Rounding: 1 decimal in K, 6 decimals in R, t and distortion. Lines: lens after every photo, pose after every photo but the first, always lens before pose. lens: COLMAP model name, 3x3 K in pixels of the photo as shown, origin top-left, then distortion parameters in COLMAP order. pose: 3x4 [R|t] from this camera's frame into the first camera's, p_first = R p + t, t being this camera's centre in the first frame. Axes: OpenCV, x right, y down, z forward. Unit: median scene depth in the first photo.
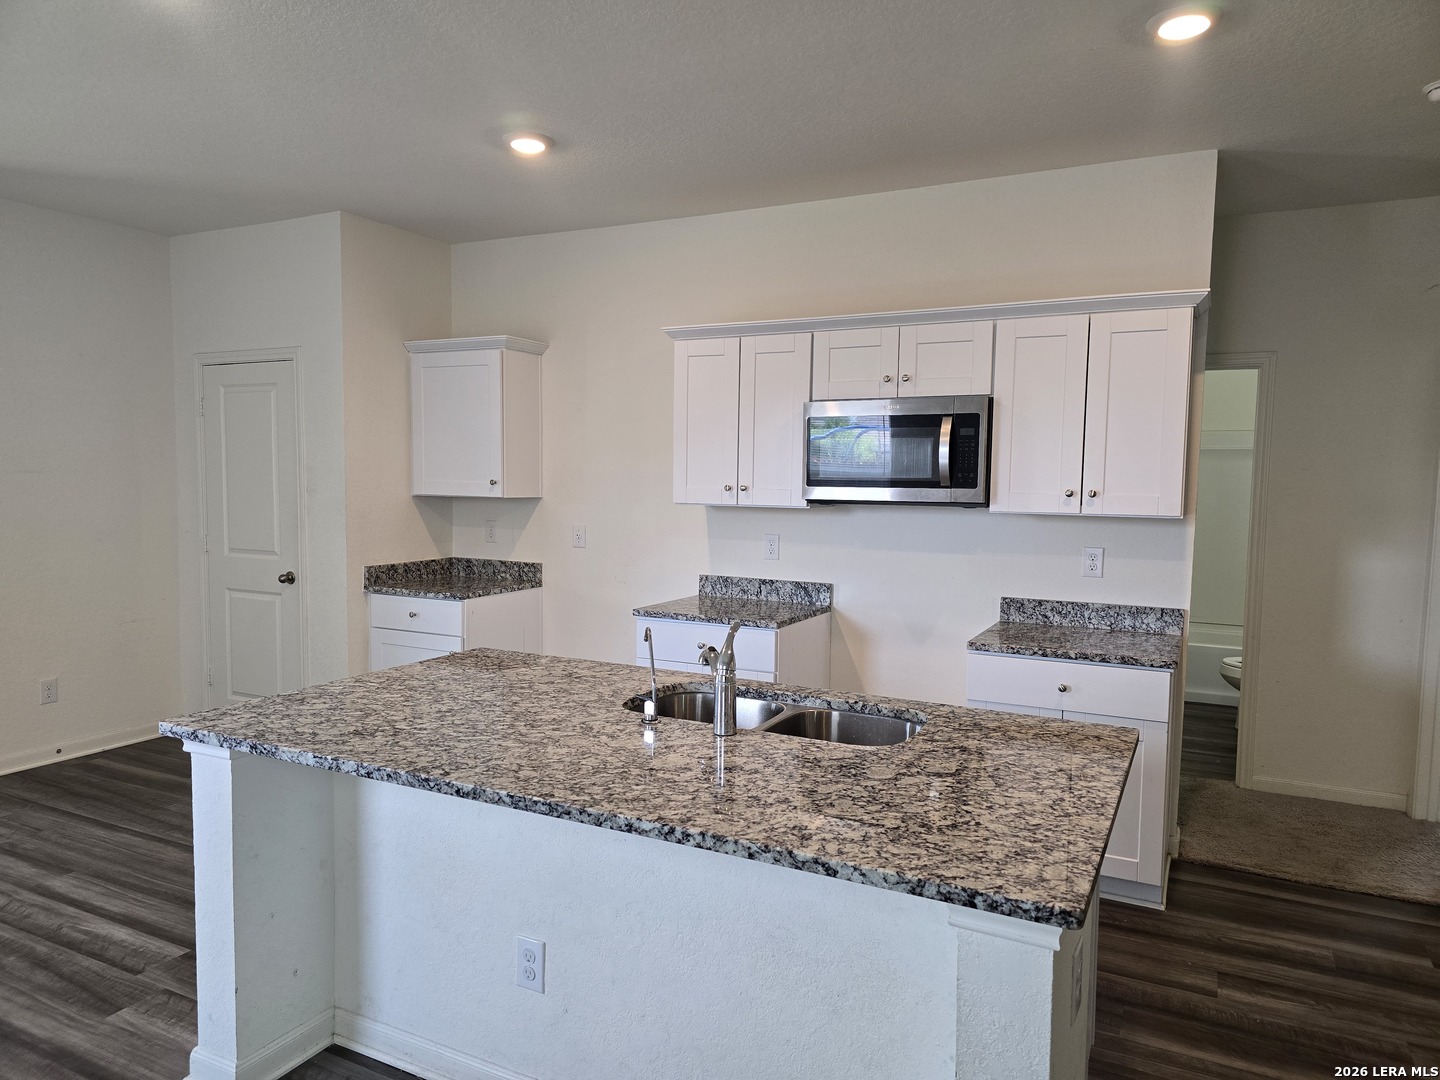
lens RADIAL K [[963.3, 0, 727.3], [0, 963.3, 540.2], [0, 0, 1]] dist [0.073305, -0.069574]
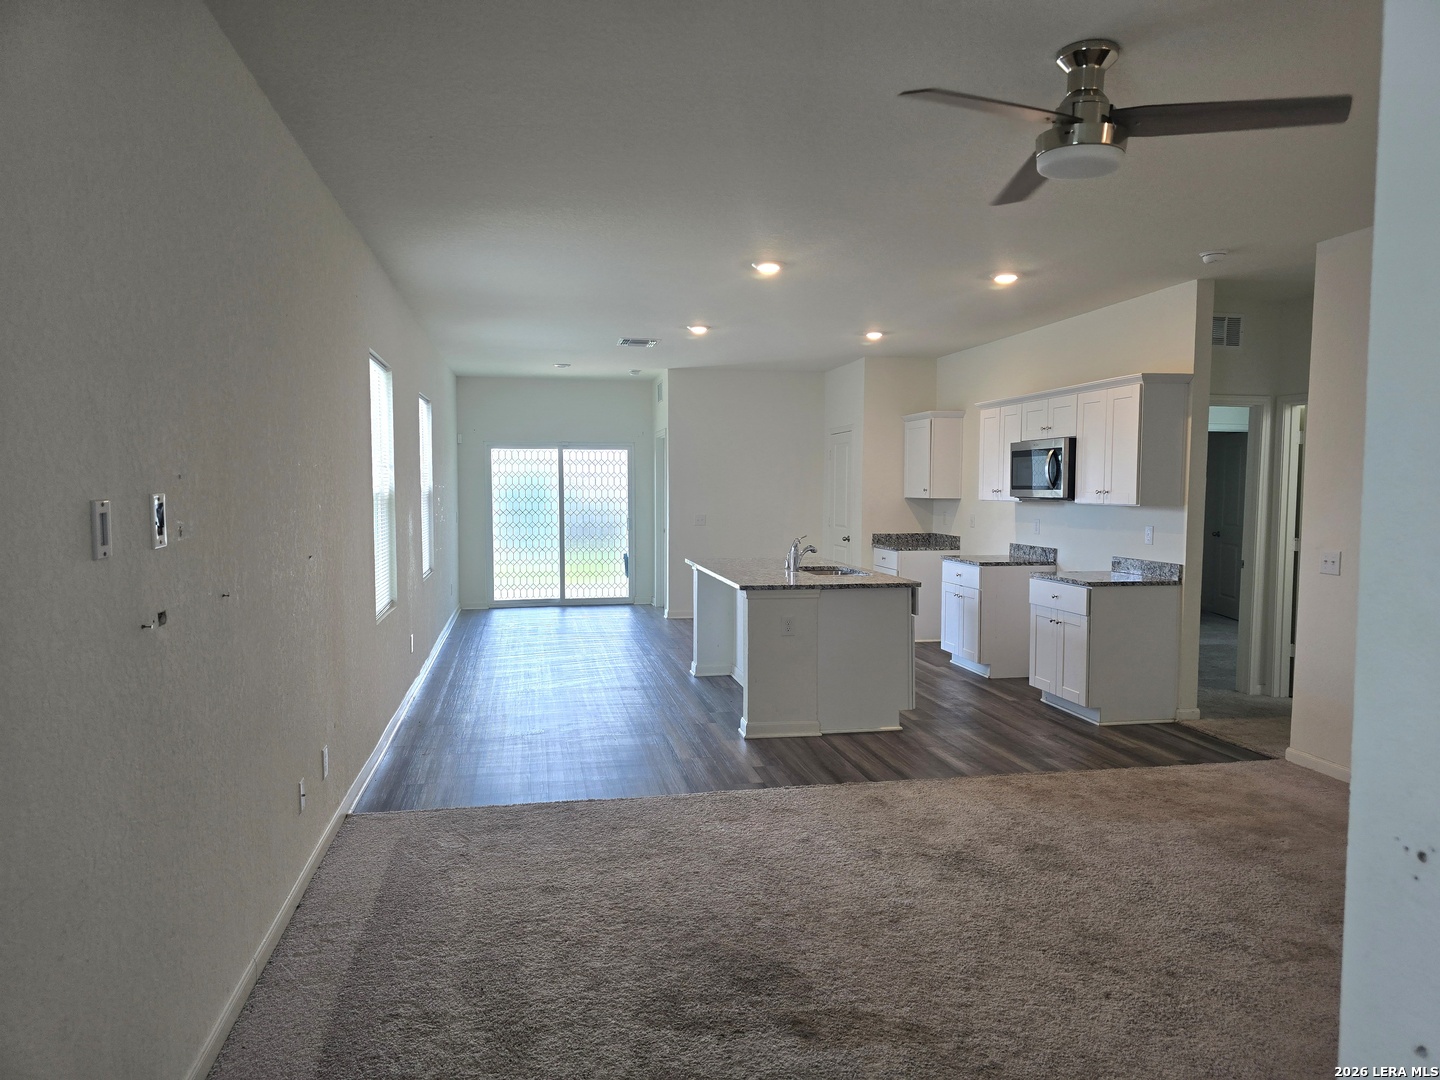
lens RADIAL K [[963.3, 0, 727.3], [0, 963.3, 540.2], [0, 0, 1]] dist [0.073305, -0.069574]
pose [[0.625003, 0.033200, -0.779916, 1.102589], [-0.048055, 0.998837, 0.004009, 0.053137], [0.779142, 0.034973, 0.625871, -0.510363]]
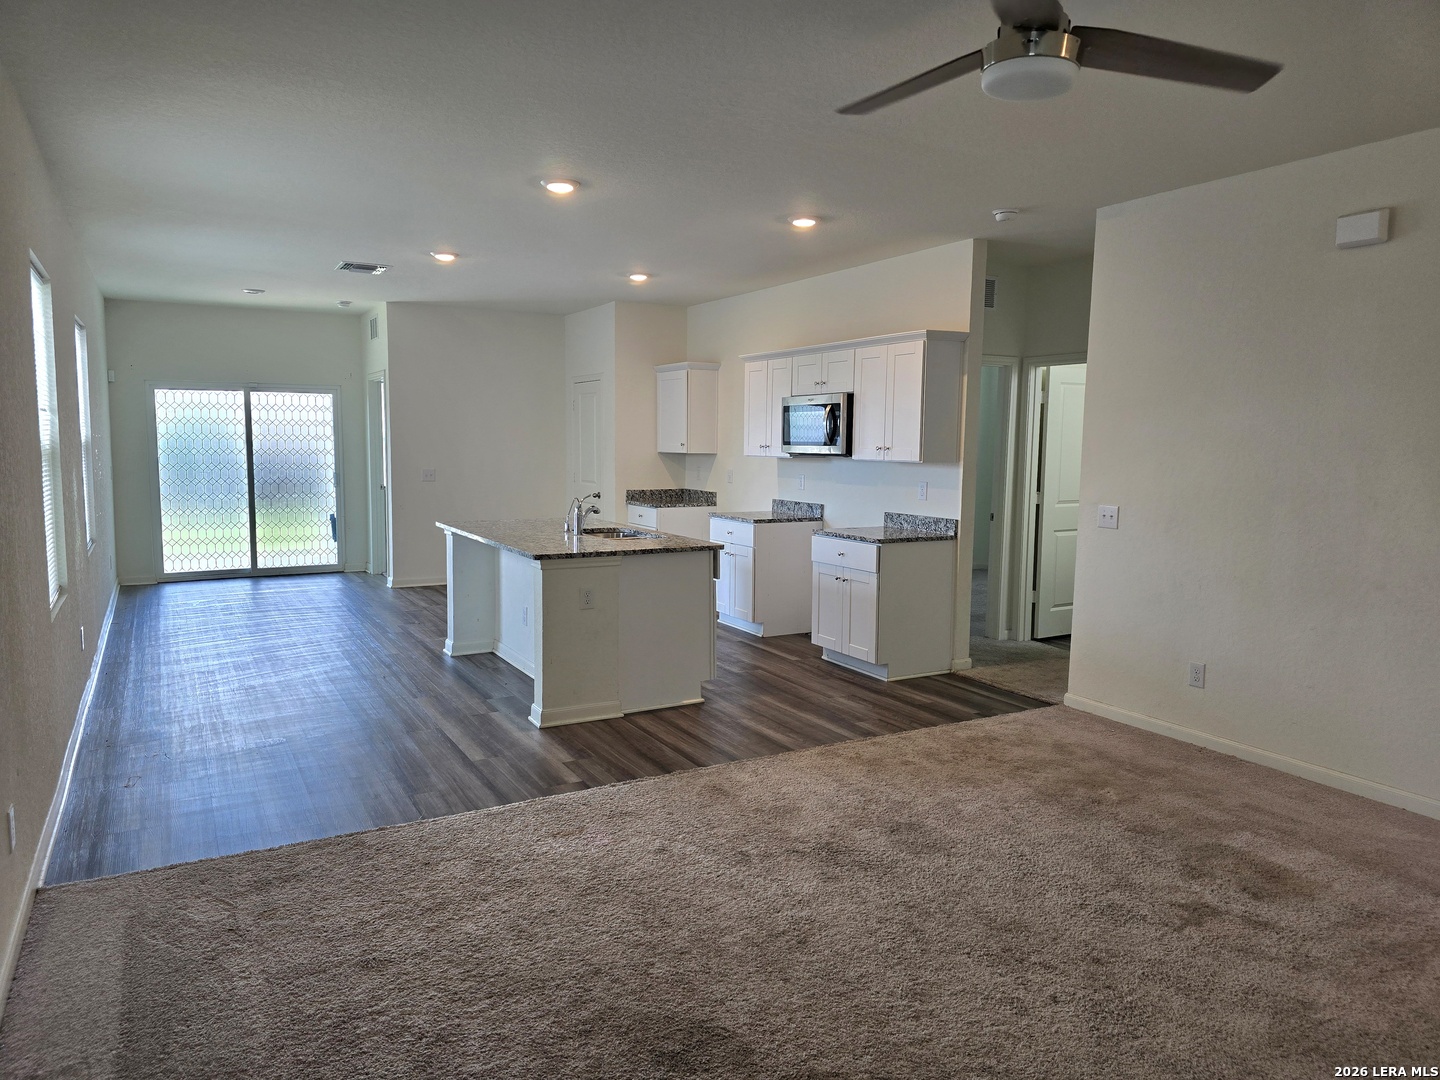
lens RADIAL K [[966.6, 0, 713.5], [0, 966.6, 527.0], [0, 0, 1]] dist [0.055833, -0.039868]
pose [[0.832902, 0.045869, -0.551516, 0.906514], [-0.037081, 0.998945, 0.027082, 0.047756], [0.552177, -0.002106, 0.833724, -0.511937]]
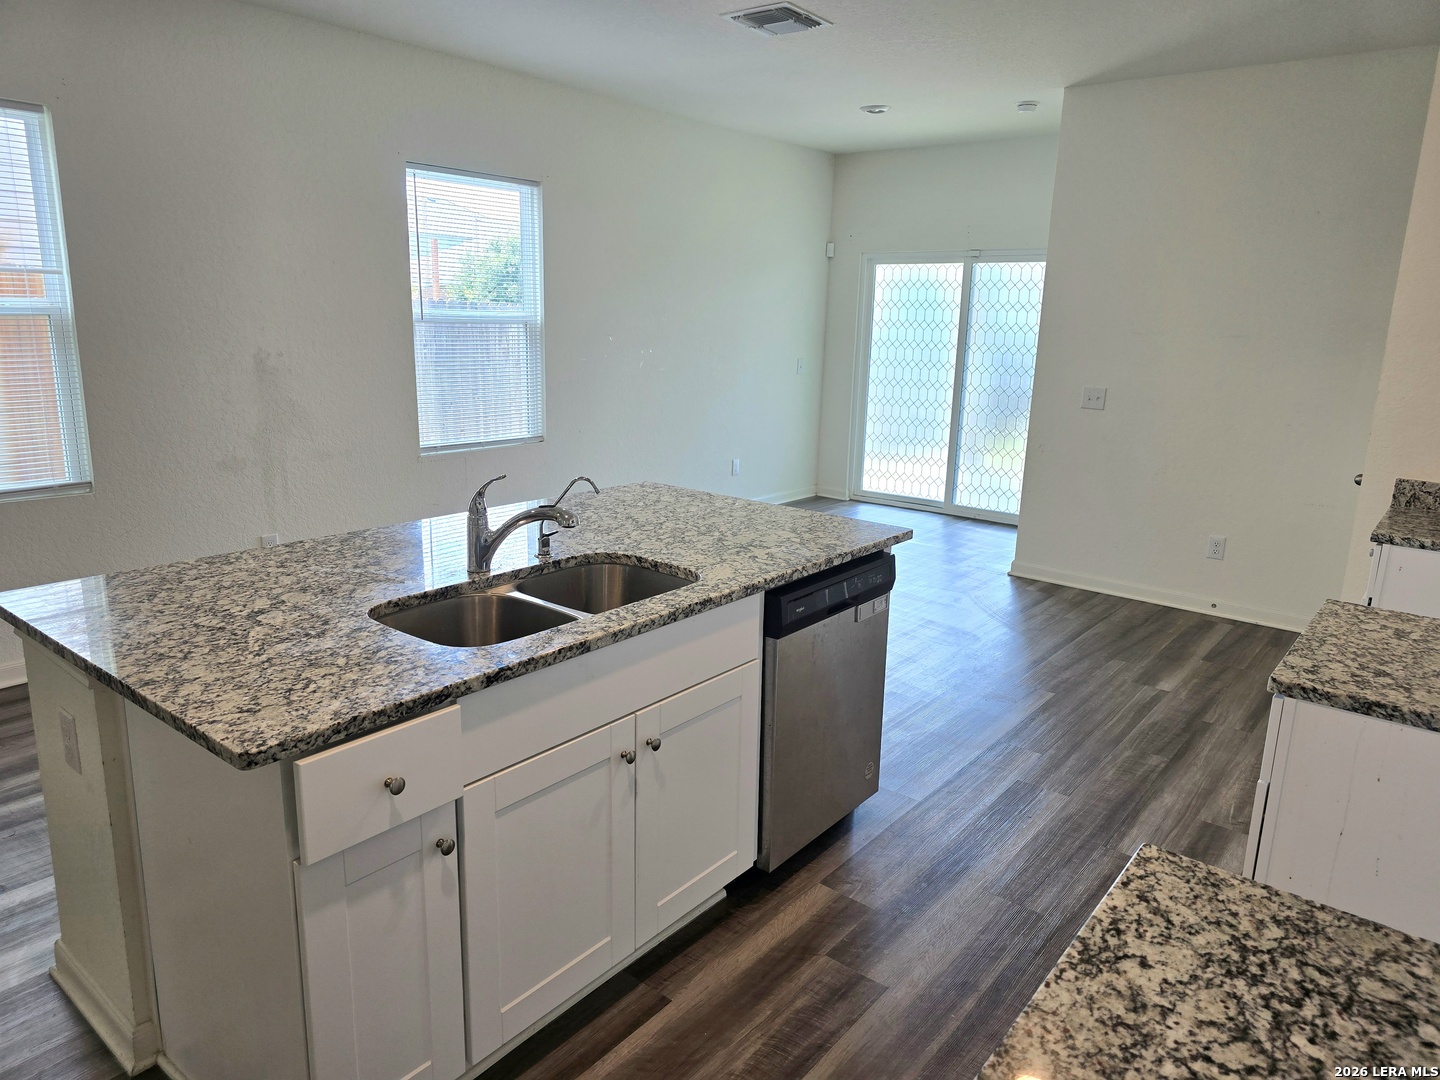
lens RADIAL K [[977.4, 0, 720.0], [0, 977.4, 540.0], [0, 0, 1]] dist [-0.000013, -0.000474]
pose [[-0.206497, 0.206638, -0.956378, 0.493635], [-0.100151, 0.967847, 0.230741, -0.052300], [0.973308, 0.143430, -0.179162, 0.752024]]
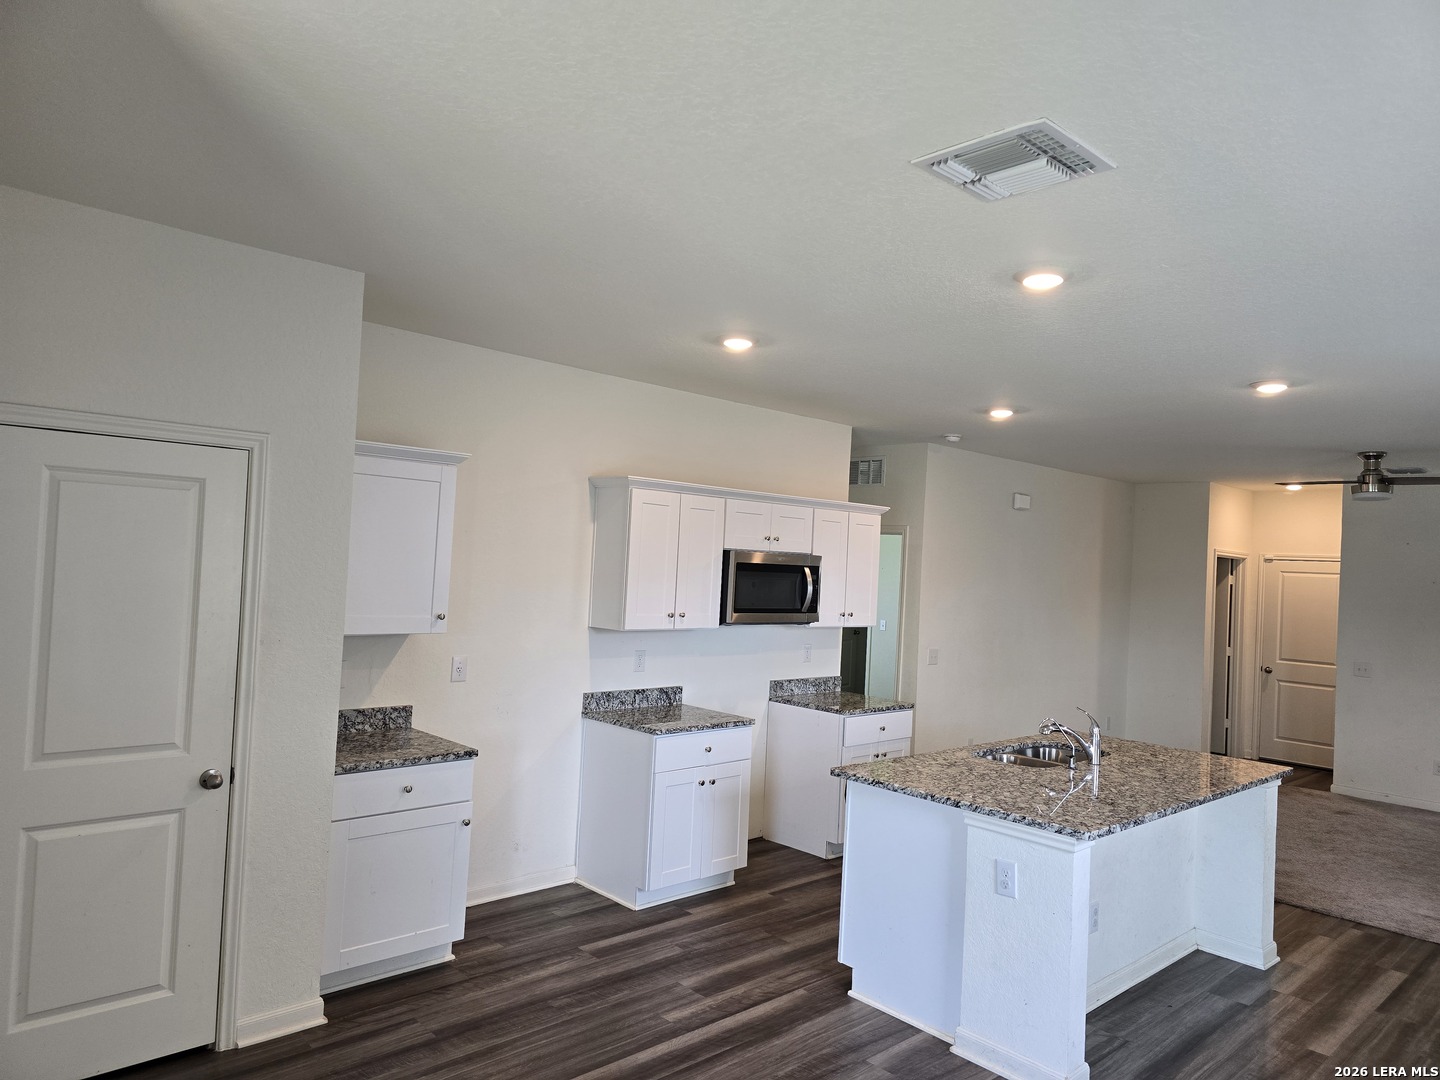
lens RADIAL K [[966.1, 0, 716.9], [0, 966.1, 553.9], [0, 0, 1]] dist [0.045644, -0.043527]
pose [[0.344052, 0.011002, 0.938886, -1.105889], [0.026703, 0.999412, -0.021496, -0.103072], [-0.938571, 0.032466, 0.343556, 0.538556]]
